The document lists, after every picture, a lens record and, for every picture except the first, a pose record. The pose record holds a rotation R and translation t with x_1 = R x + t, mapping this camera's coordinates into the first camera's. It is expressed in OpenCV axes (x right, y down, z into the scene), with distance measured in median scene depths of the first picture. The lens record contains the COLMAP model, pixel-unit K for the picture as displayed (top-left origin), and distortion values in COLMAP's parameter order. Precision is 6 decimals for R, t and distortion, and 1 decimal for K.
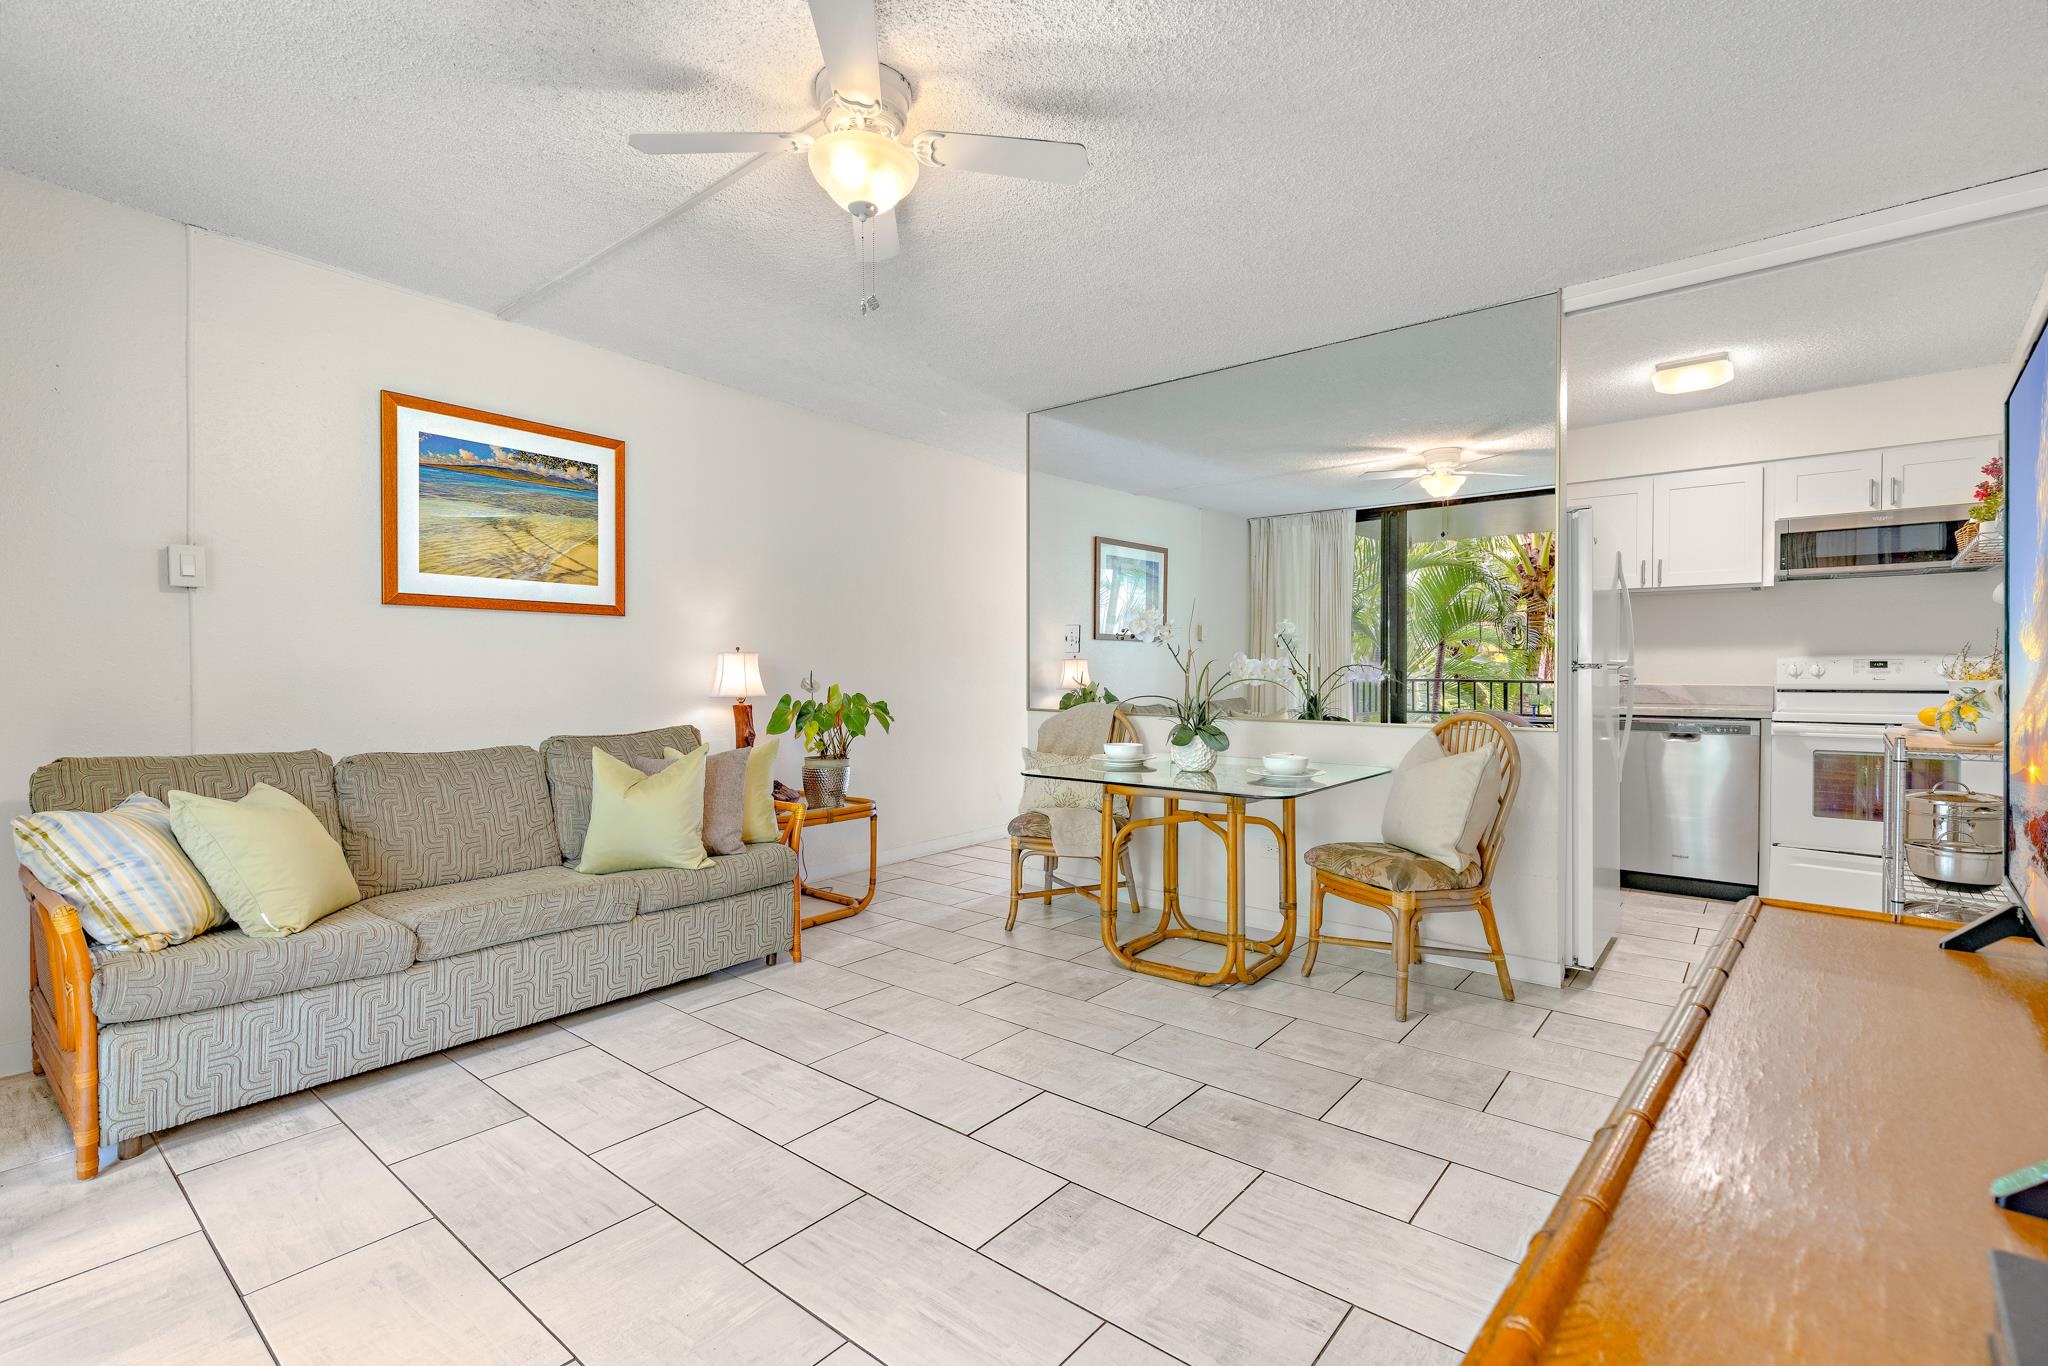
lens RADIAL K [[925.9, 0, 1045.3], [0, 925.9, 680.7], [0, 0, 1]] dist [-0.002903, 0.000668]
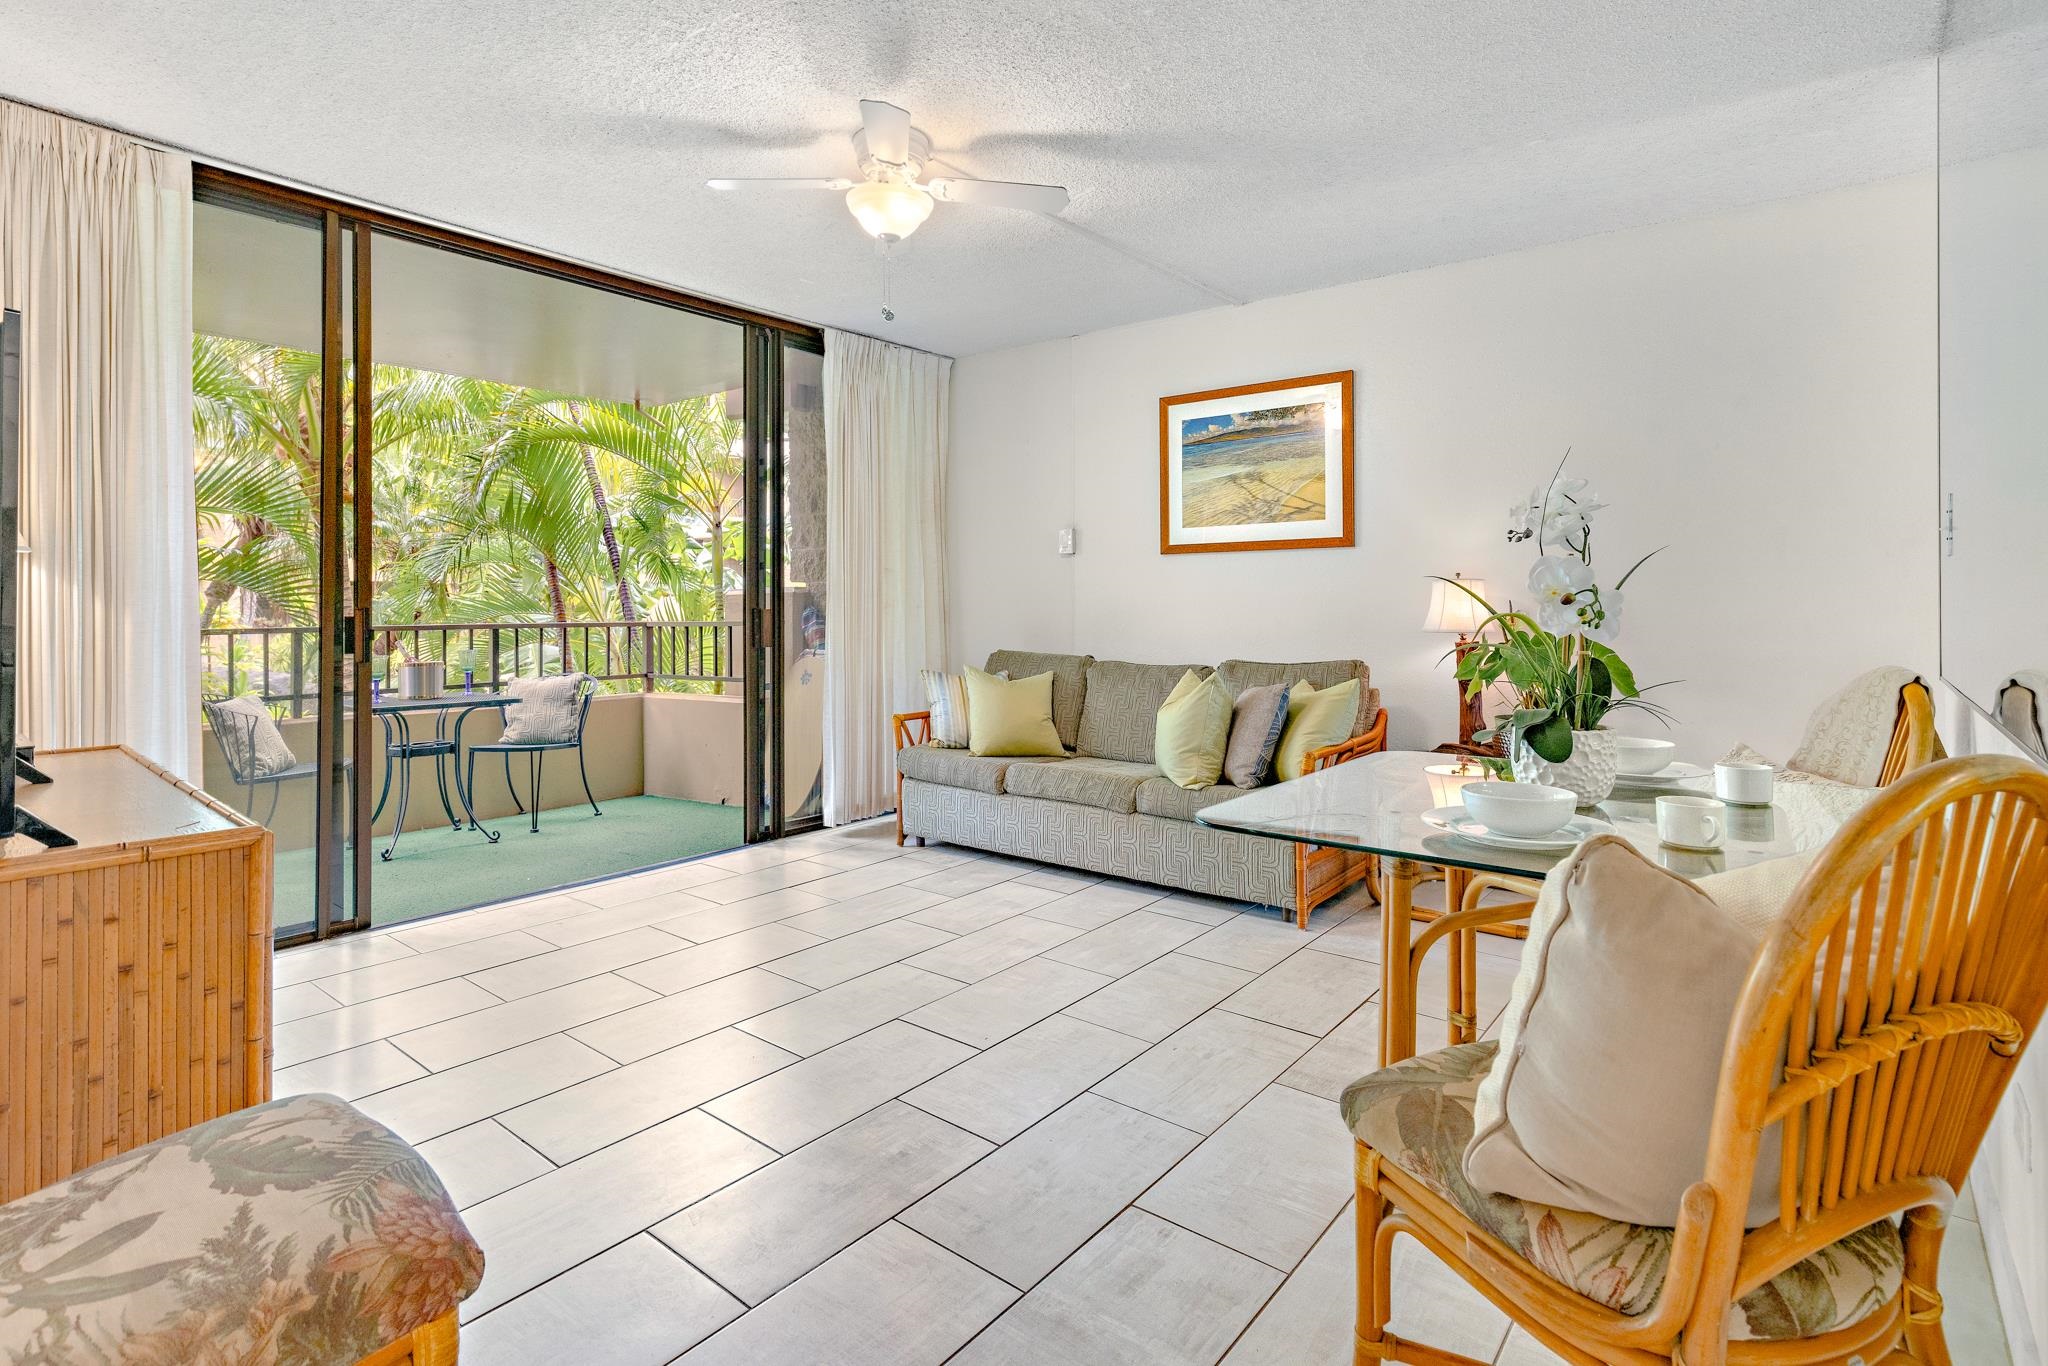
lens RADIAL K [[1008.8, 0, 962.5], [0, 1008.8, 587.1], [0, 0, 1]] dist [0.025570, 0.000179]
pose [[-0.042878, -0.019576, -0.998888, 0.761686], [-0.006999, 0.999789, -0.019294, -0.003455], [0.999056, 0.006164, -0.043006, 0.751290]]
